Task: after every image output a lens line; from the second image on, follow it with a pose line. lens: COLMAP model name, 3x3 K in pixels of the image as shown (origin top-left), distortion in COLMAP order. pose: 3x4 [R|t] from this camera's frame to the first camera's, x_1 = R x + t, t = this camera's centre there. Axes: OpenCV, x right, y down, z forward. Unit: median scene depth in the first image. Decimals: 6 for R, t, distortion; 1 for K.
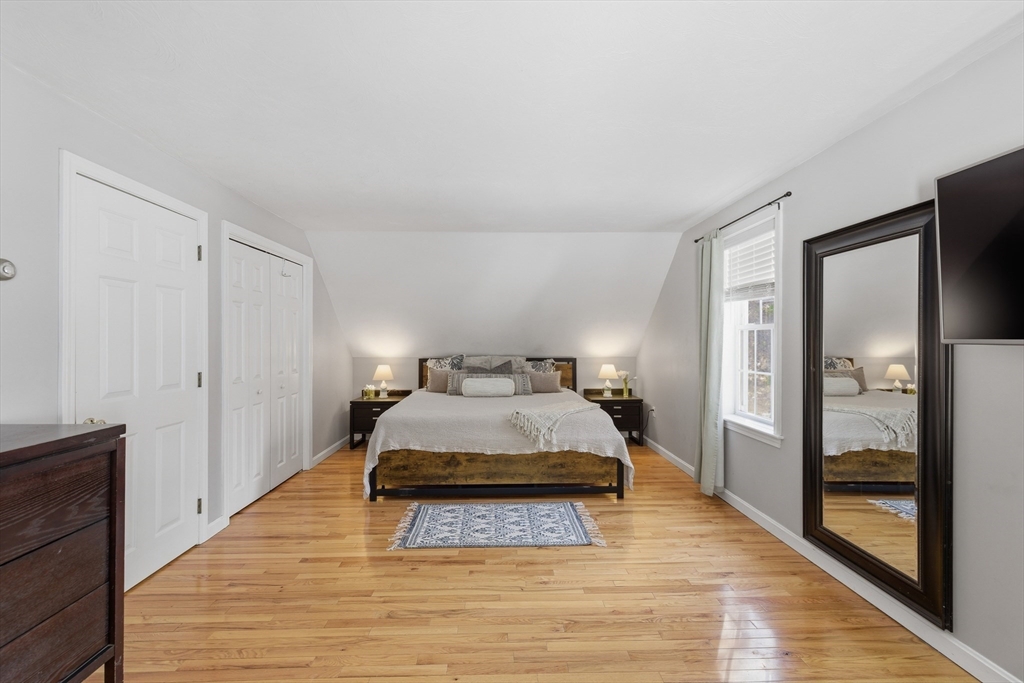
lens RADIAL K [[435.8, 0, 497.3], [0, 435.8, 338.3], [0, 0, 1]] dist [0.006663, -0.000385]
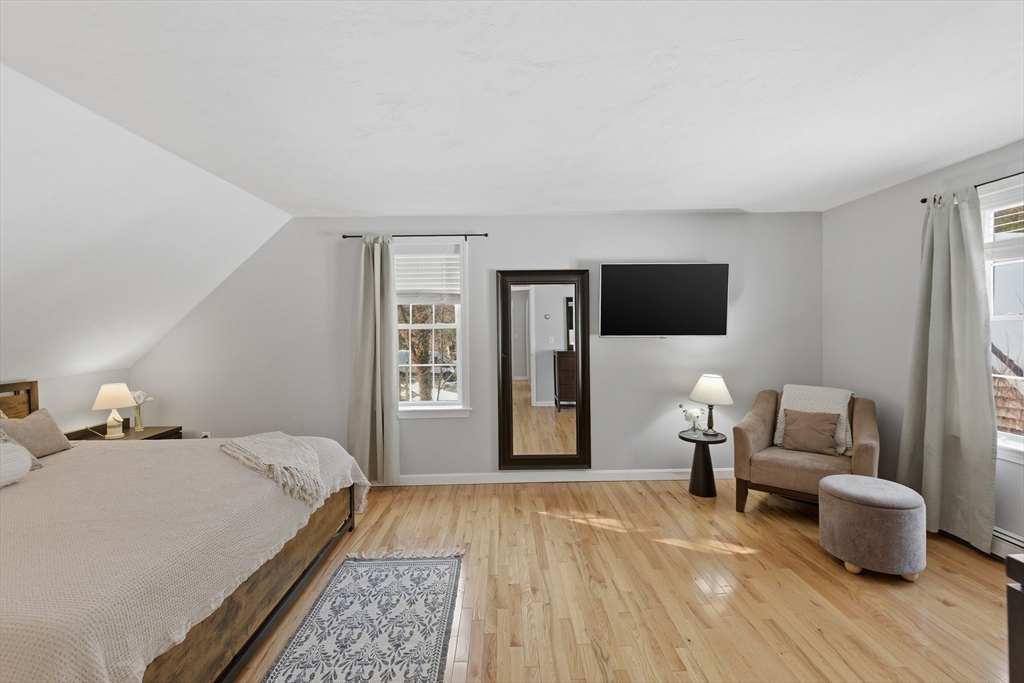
lens RADIAL K [[456.9, 0, 516.9], [0, 456.9, 325.9], [0, 0, 1]] dist [0.015936, -0.000272]
pose [[-0.028196, -0.002020, 0.999600, -0.760562], [0.007744, 0.999968, 0.002239, -0.033382], [-0.999572, 0.007804, -0.028179, 0.869816]]
